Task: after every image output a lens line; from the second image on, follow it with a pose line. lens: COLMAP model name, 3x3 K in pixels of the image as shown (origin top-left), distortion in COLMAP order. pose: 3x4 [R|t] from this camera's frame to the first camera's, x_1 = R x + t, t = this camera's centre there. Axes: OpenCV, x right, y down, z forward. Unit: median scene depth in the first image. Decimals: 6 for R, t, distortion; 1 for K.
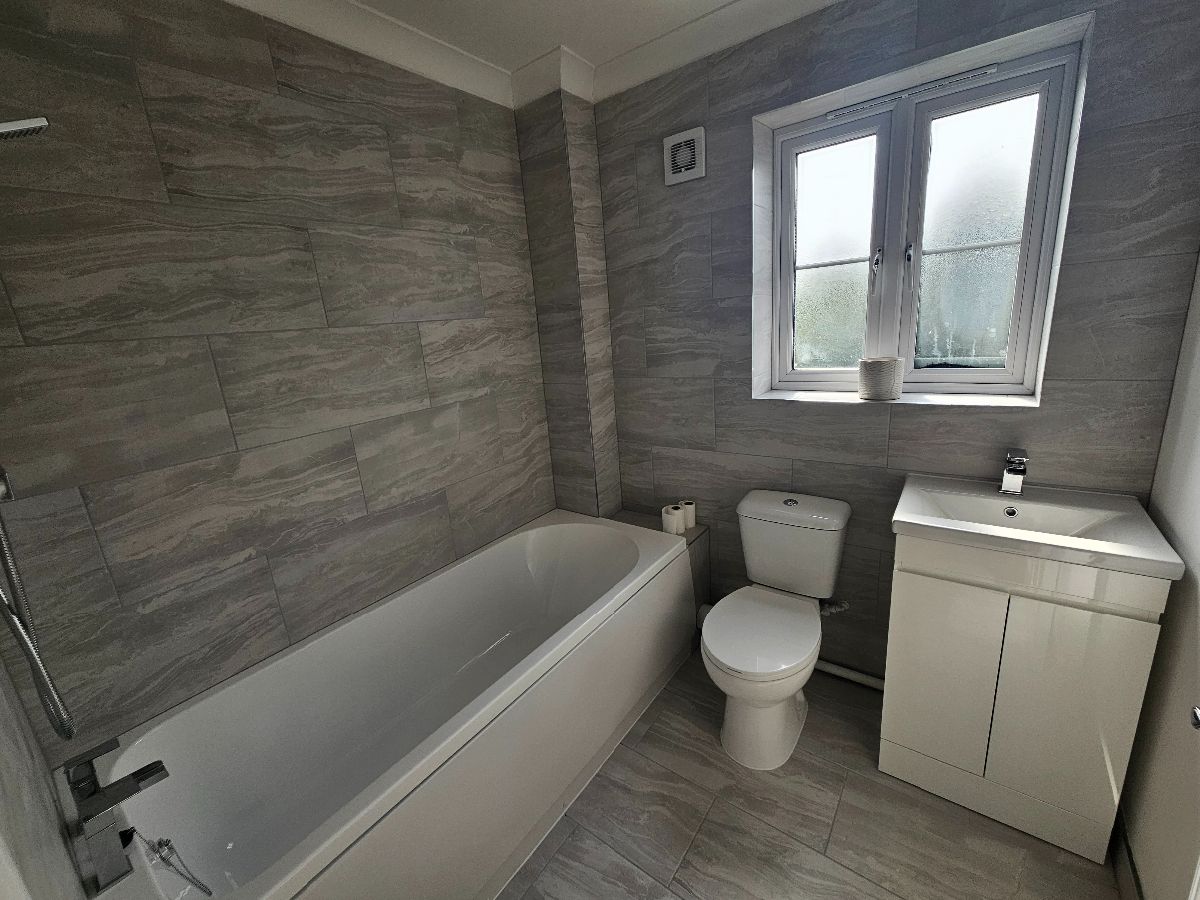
lens RADIAL K [[485.2, 0, 595.2], [0, 485.2, 444.7], [0, 0, 1]] dist [-0.008522, 0.002498]
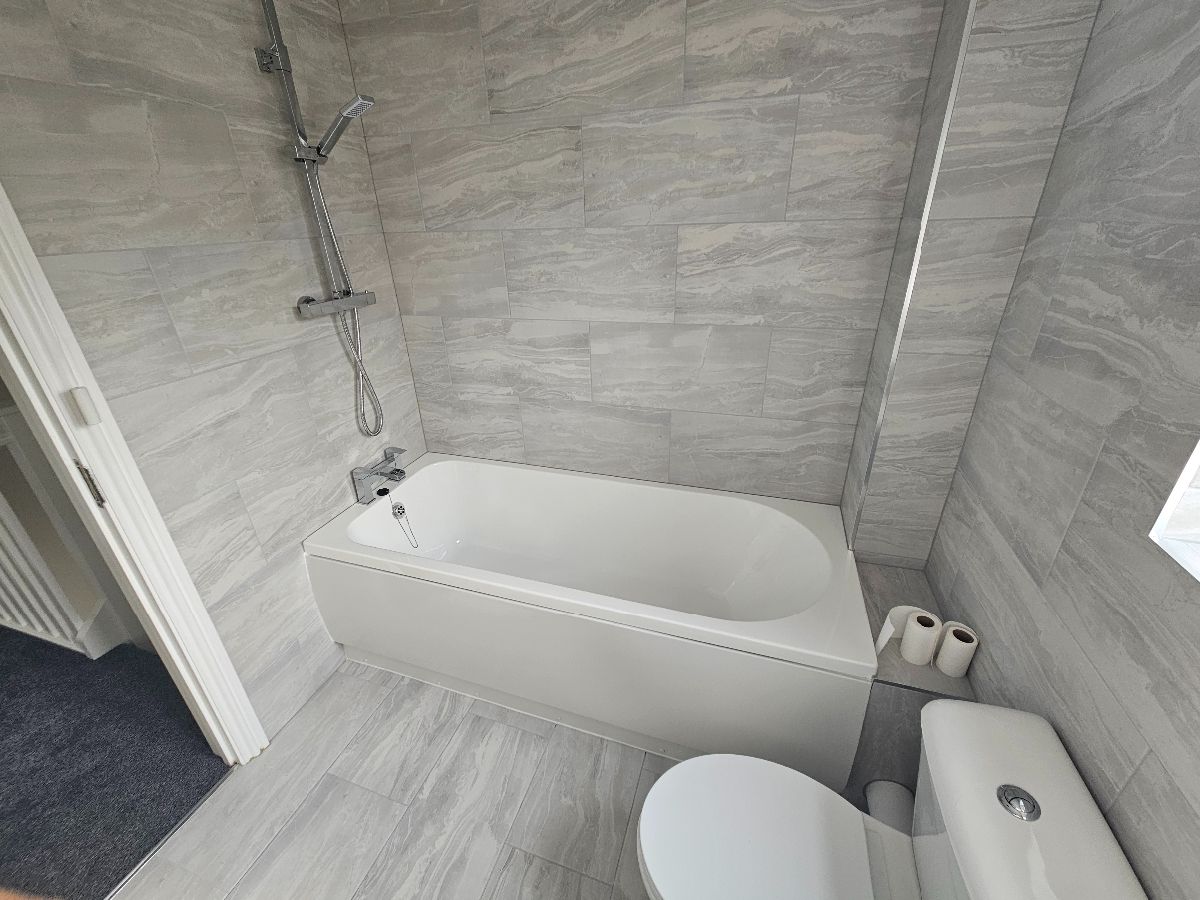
lens RADIAL K [[485.2, 0, 595.2], [0, 485.2, 444.7], [0, 0, 1]] dist [-0.008522, 0.002498]
pose [[0.317812, 0.467629, -0.824815, 0.531037], [-0.227182, 0.882133, 0.412589, -0.243613], [0.920535, 0.056258, 0.386589, 0.581554]]
